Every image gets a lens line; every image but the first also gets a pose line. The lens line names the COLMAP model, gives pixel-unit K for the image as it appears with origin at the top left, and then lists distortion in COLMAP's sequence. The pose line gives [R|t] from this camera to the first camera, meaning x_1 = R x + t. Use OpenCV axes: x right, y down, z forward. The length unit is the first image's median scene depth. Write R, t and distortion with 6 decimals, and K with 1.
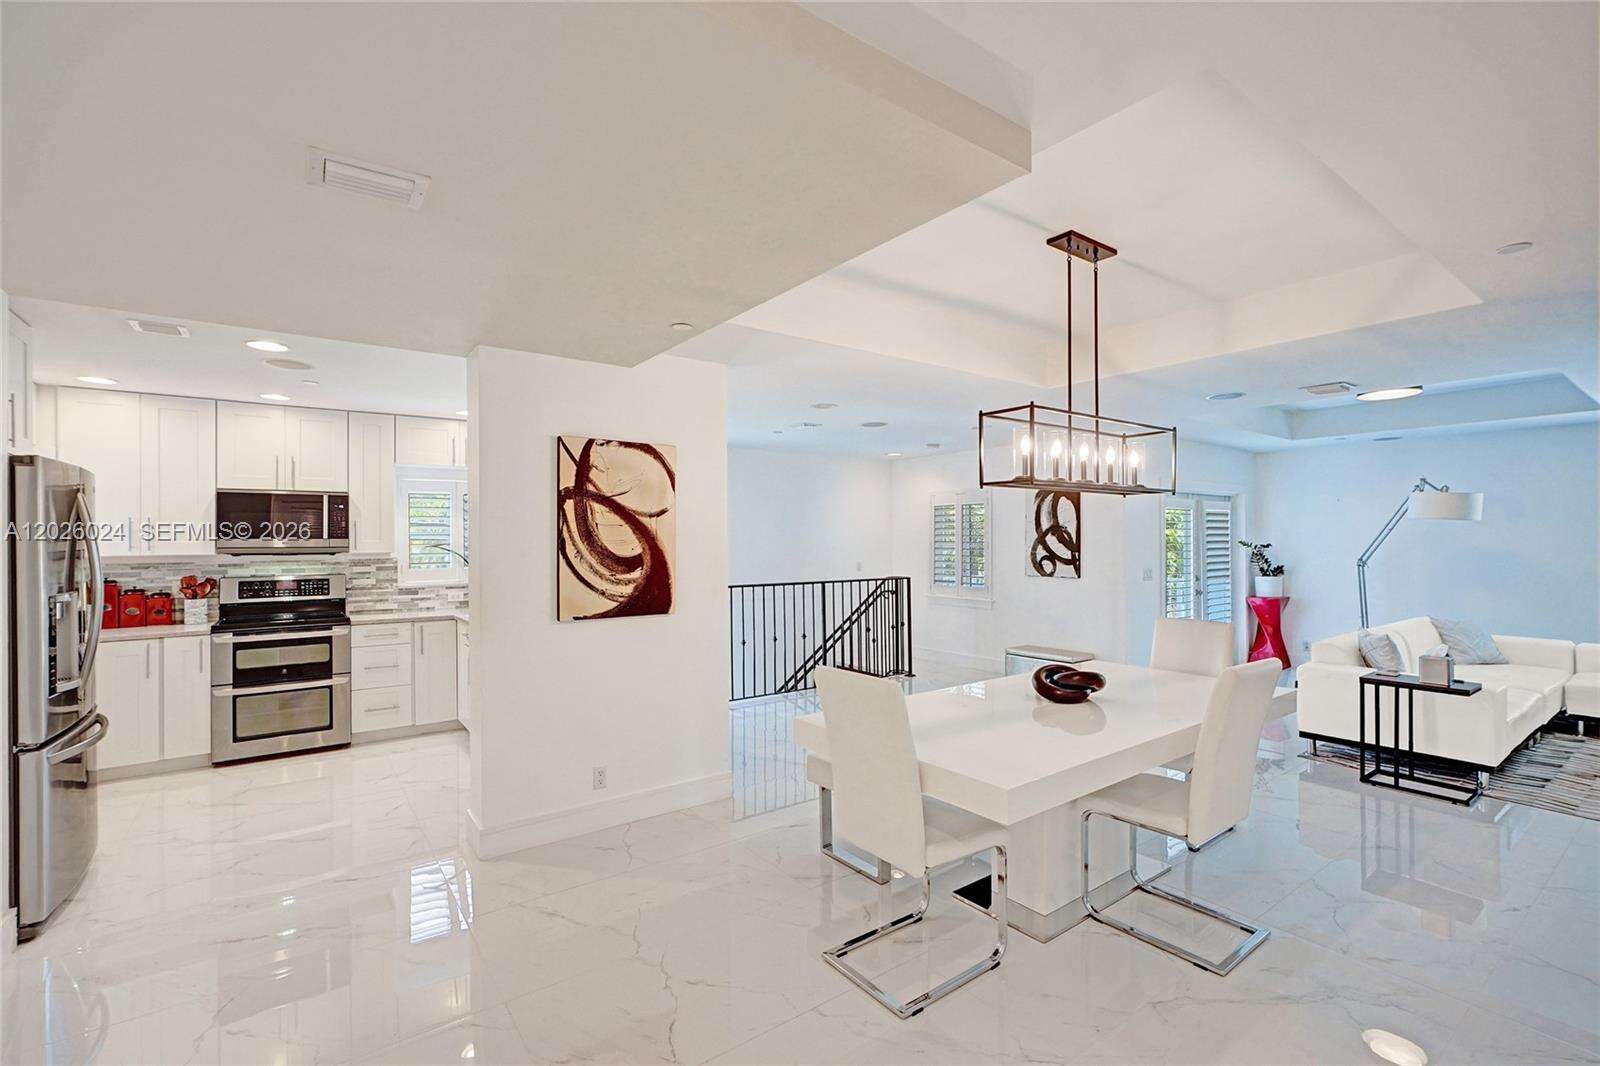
lens RADIAL K [[717.1, 0, 807.1], [0, 717.1, 537.5], [0, 0, 1]] dist [0.003468, 0.000833]
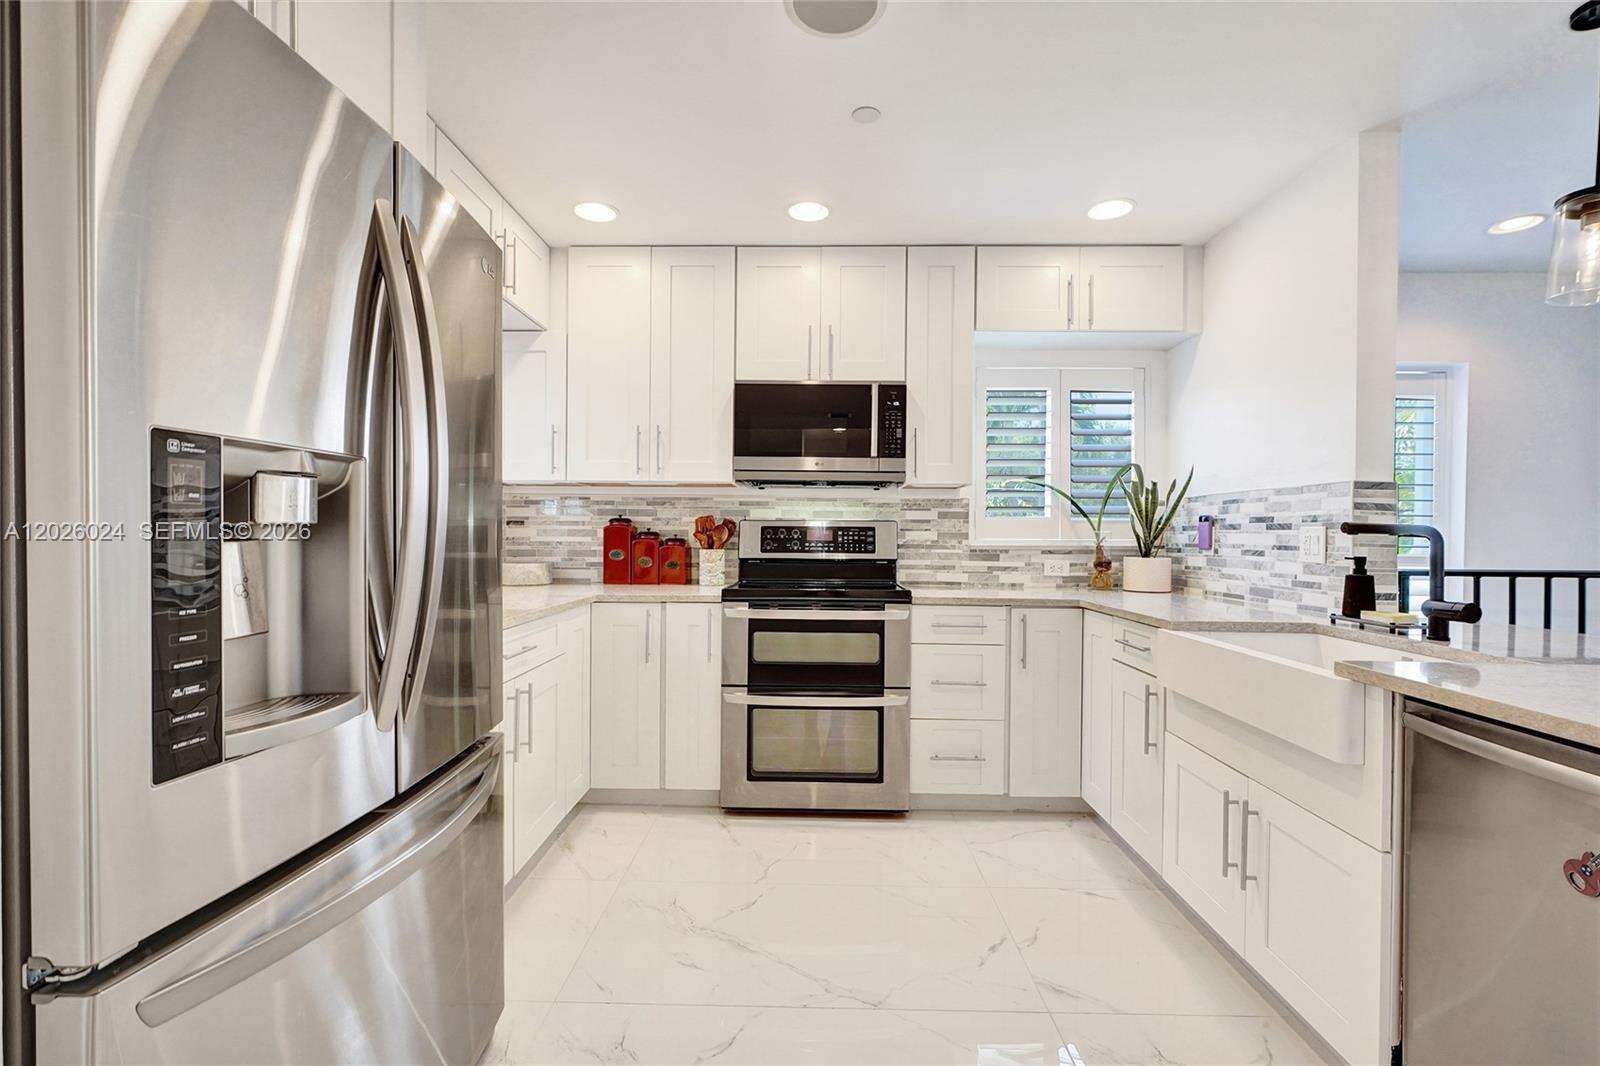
lens RADIAL K [[717.1, 0, 797.6], [0, 717.1, 535.5], [0, 0, 1]] dist [0.003468, 0.000833]
pose [[0.797756, 0.015282, -0.602787, -0.367996], [-0.012594, 0.999883, 0.008682, 0.064240], [0.602849, 0.000665, 0.797855, 0.496089]]
